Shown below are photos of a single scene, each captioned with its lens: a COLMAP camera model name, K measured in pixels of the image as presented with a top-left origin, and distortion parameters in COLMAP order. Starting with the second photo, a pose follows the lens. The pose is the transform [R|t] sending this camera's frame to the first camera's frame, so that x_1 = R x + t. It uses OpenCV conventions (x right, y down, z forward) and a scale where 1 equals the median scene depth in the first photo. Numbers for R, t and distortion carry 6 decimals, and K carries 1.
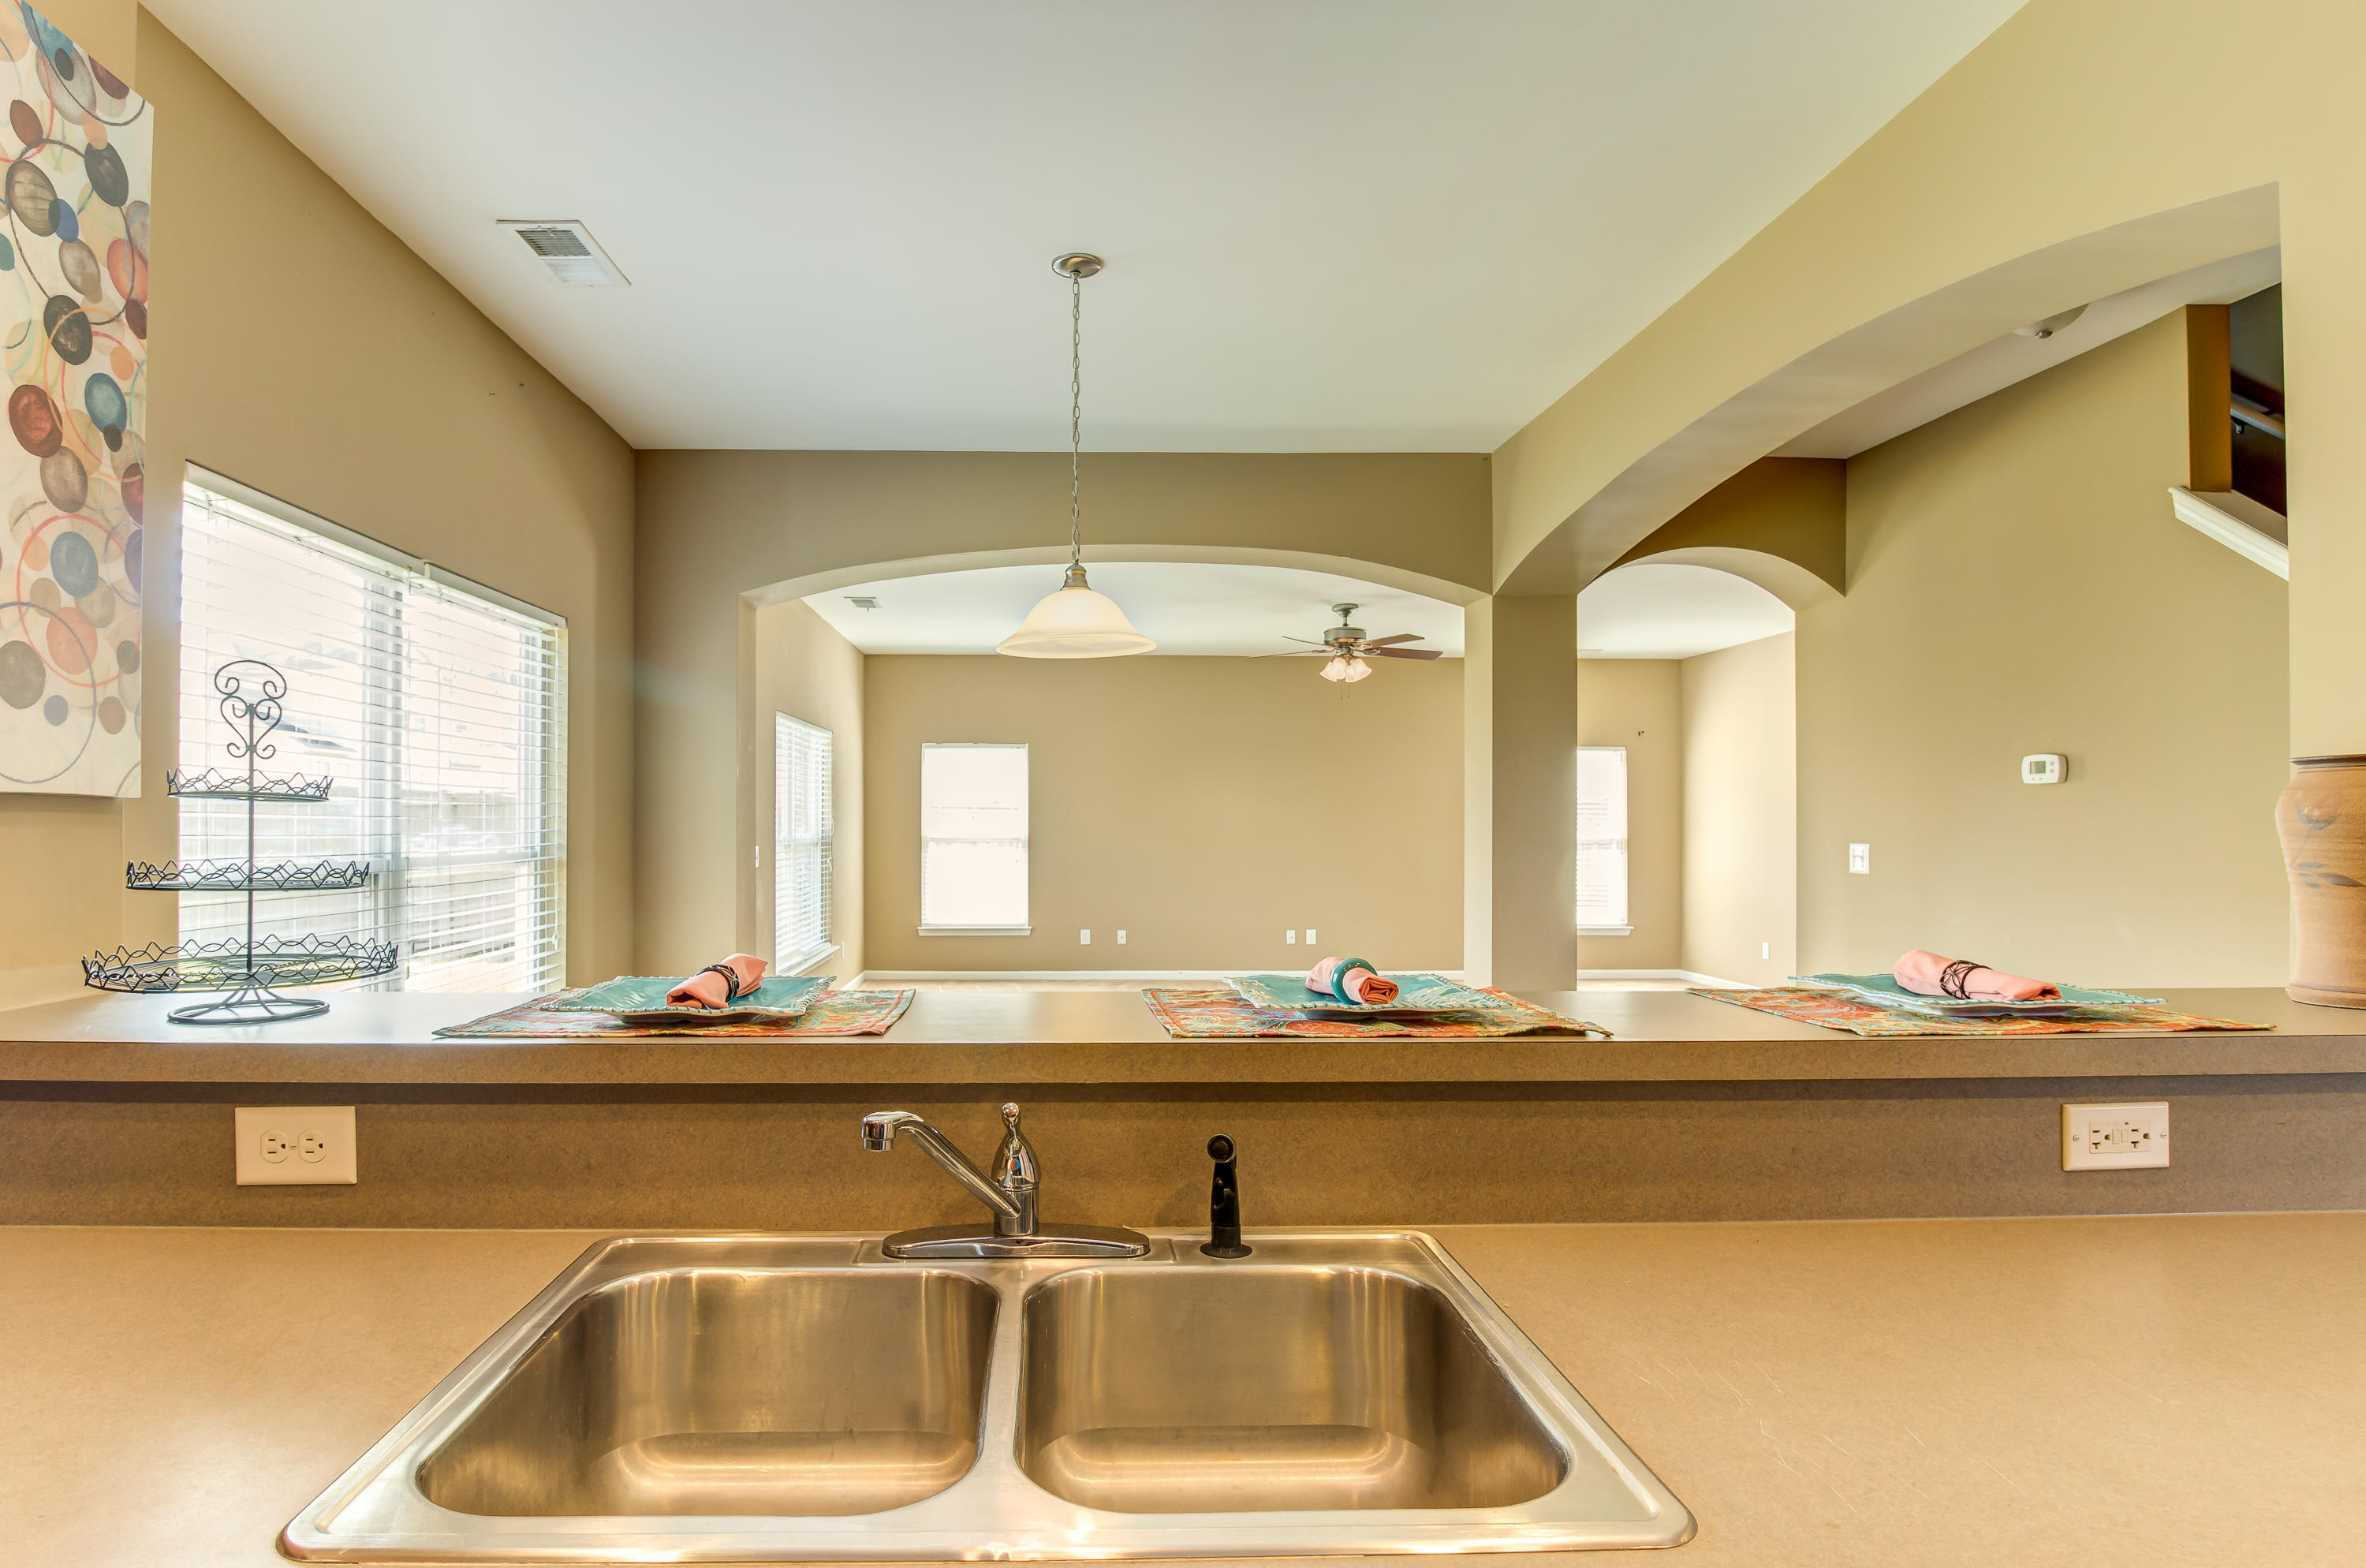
lens RADIAL K [[1178.9, 0, 1033.5], [0, 1178.9, 795.6], [0, 0, 1]] dist [-0.002138, -0.010904]
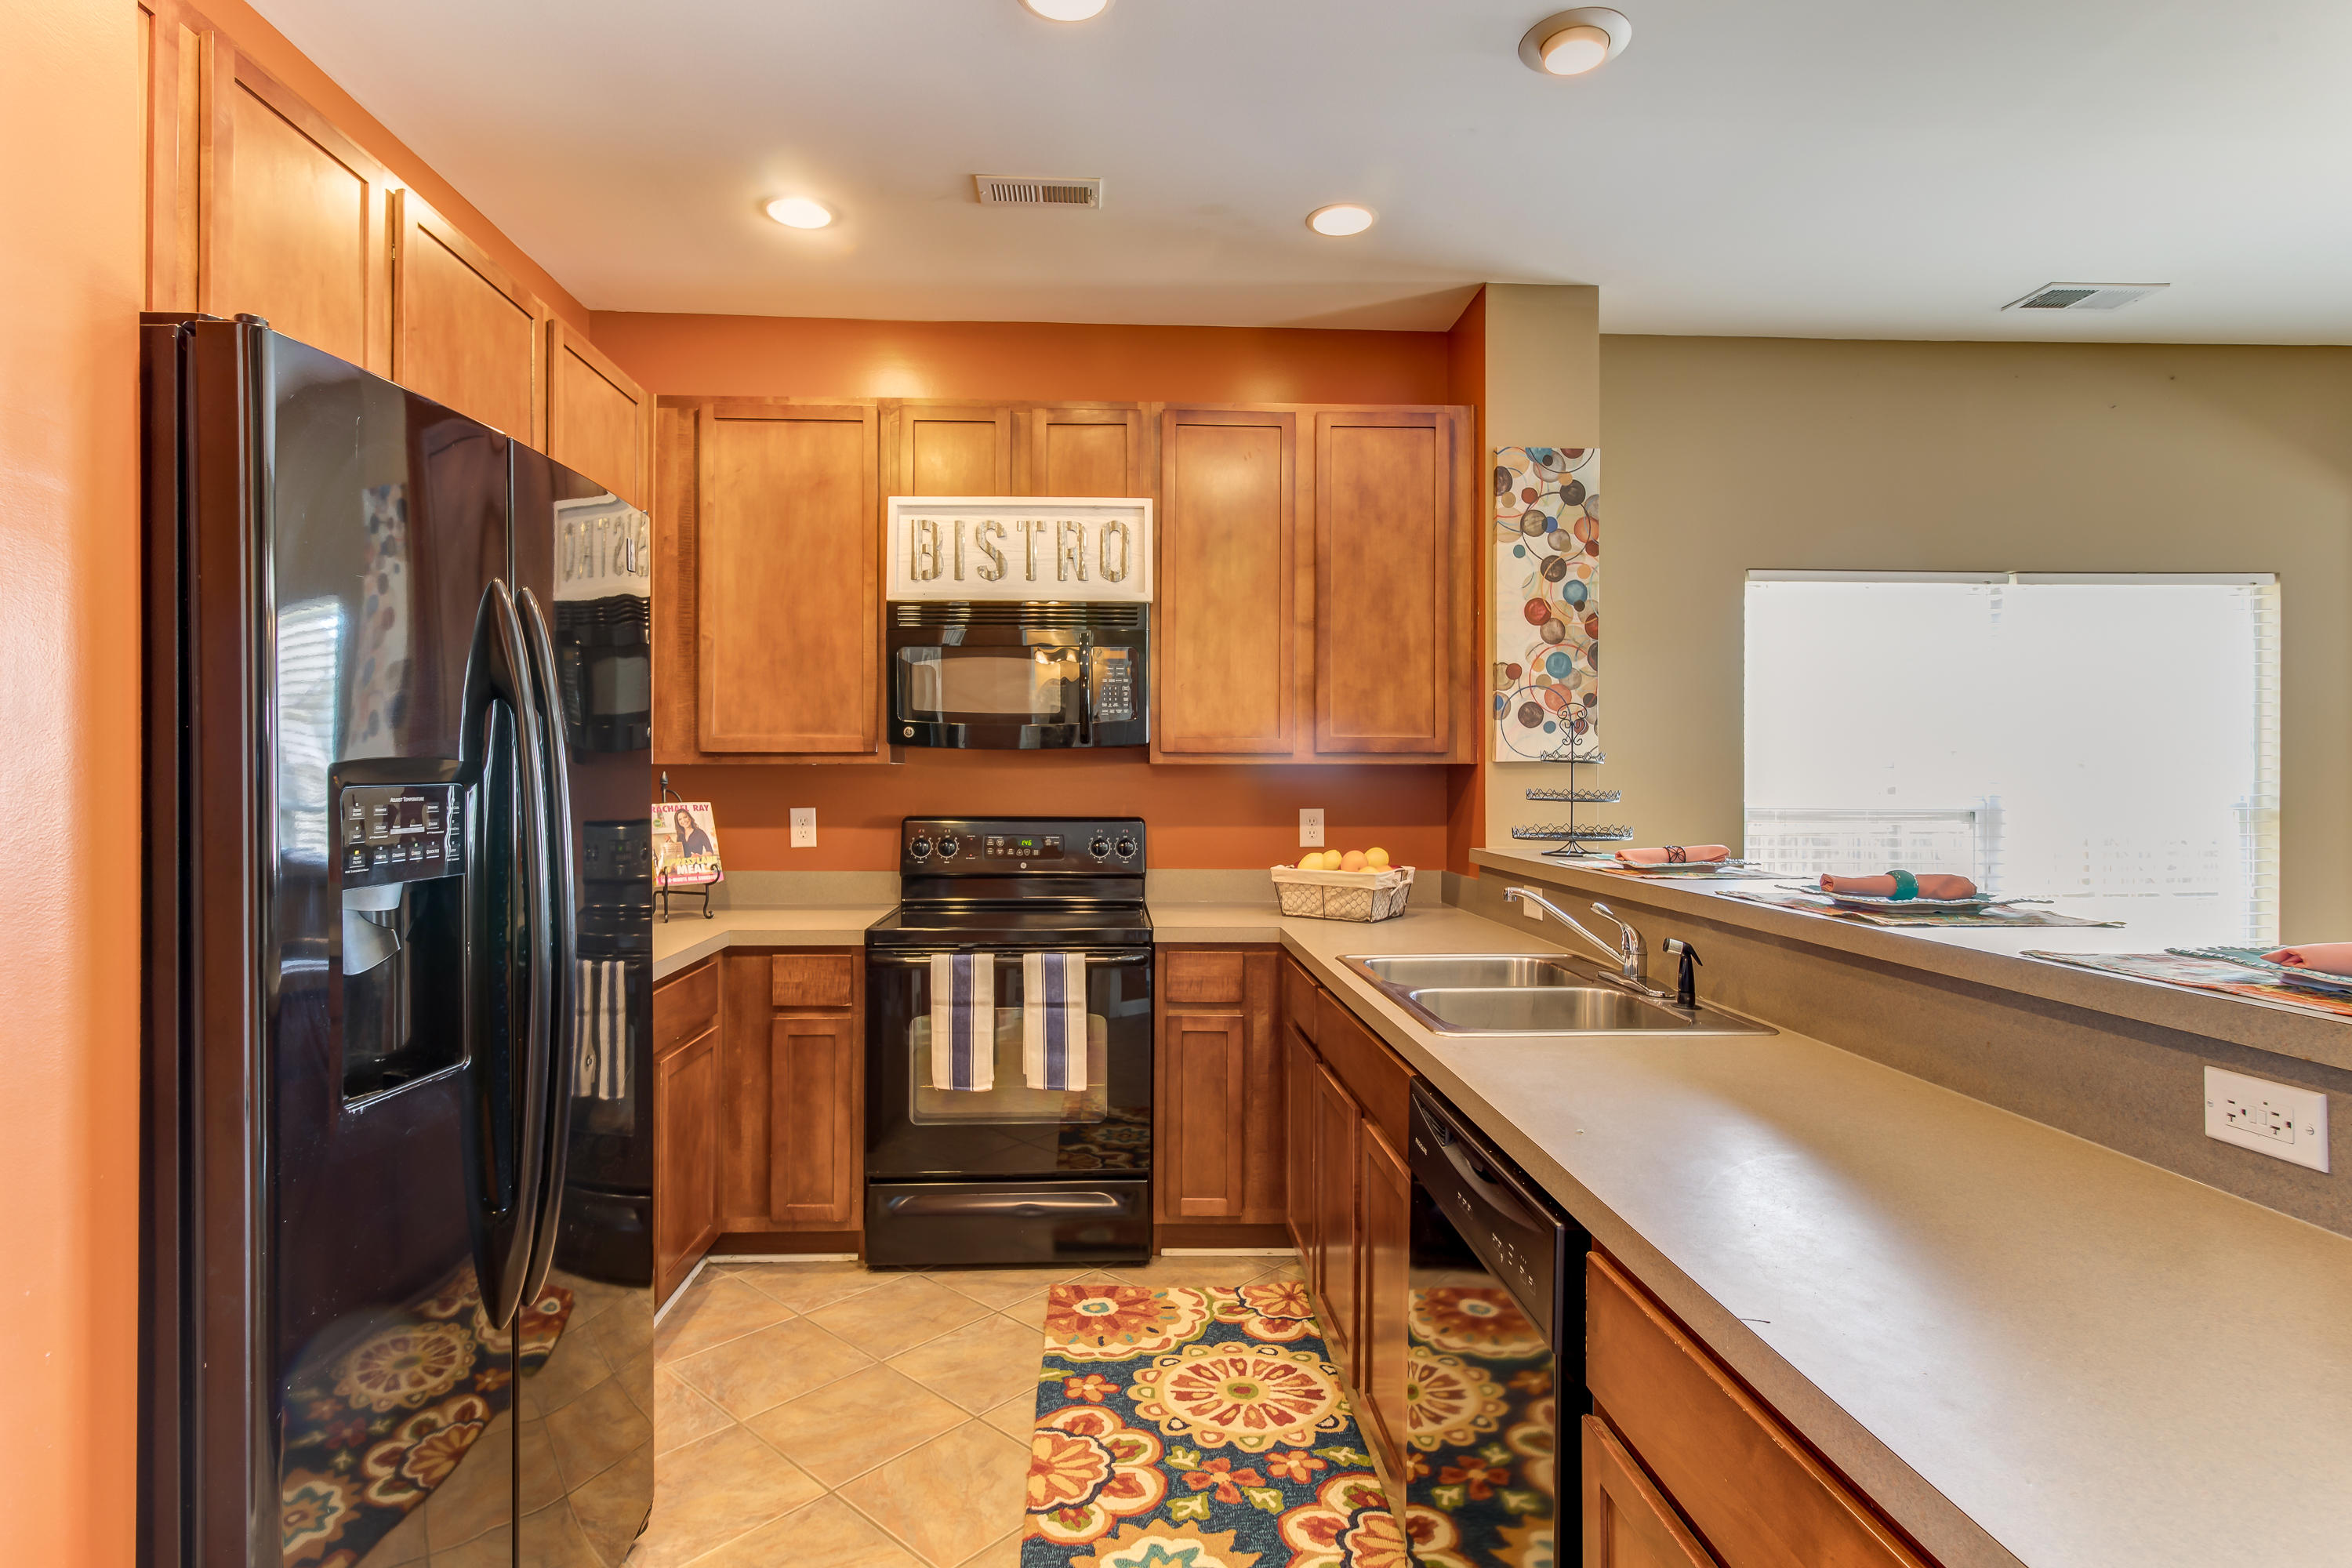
lens RADIAL K [[1174.1, 0, 1162.4], [0, 1174.1, 774.8], [0, 0, 1]] dist [0.001697, 0.000303]
pose [[0.034032, -0.000281, -0.999421, 1.587102], [0.001979, 0.999998, -0.000213, 0.025419], [0.999419, -0.001970, 0.034032, 0.111453]]
